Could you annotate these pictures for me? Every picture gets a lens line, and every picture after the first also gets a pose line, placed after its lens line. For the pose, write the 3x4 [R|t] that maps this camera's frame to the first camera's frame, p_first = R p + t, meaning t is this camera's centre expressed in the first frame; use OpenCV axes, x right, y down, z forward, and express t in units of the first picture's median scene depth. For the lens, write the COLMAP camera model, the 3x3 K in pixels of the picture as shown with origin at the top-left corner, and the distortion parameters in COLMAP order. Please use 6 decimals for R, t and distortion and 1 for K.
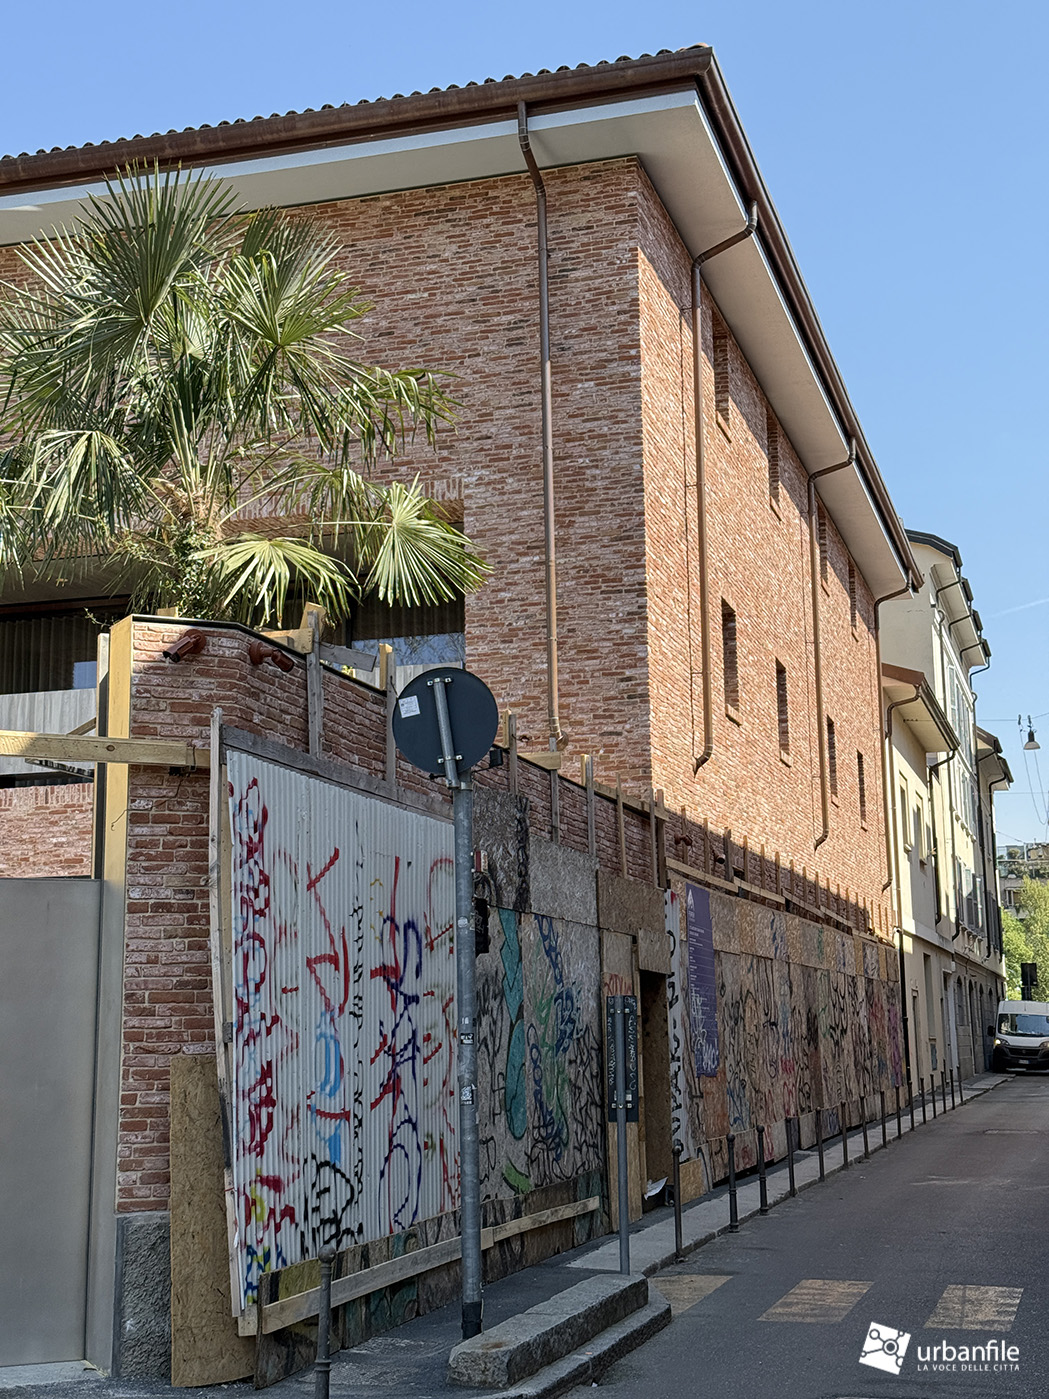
lens RADIAL K [[1916.3, 0, 529.8], [0, 1916.3, 679.8], [0, 0, 1]] dist [0.162180, -0.546069]
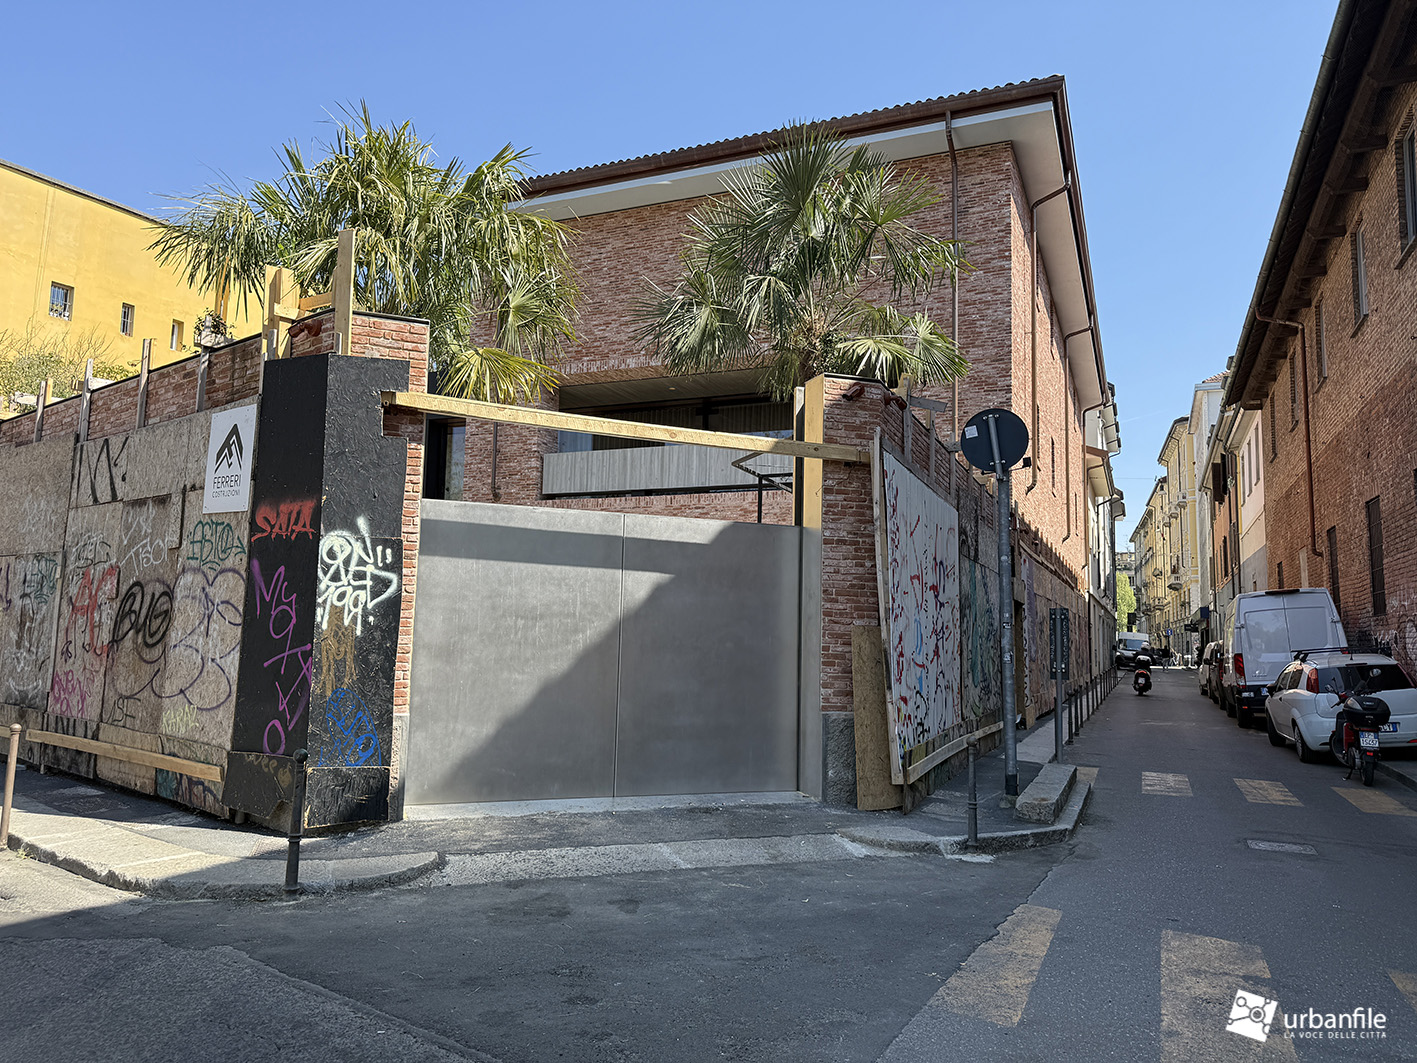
lens RADIAL K [[998.0, 0, 708.5], [0, 998.0, 531.5], [0, 0, 1]] dist [0.004519, -0.004424]
pose [[0.988618, 0.031507, -0.147112, -0.142406], [-0.020096, 0.996718, 0.078424, 0.032567], [0.149100, -0.074575, 0.986006, 0.076242]]
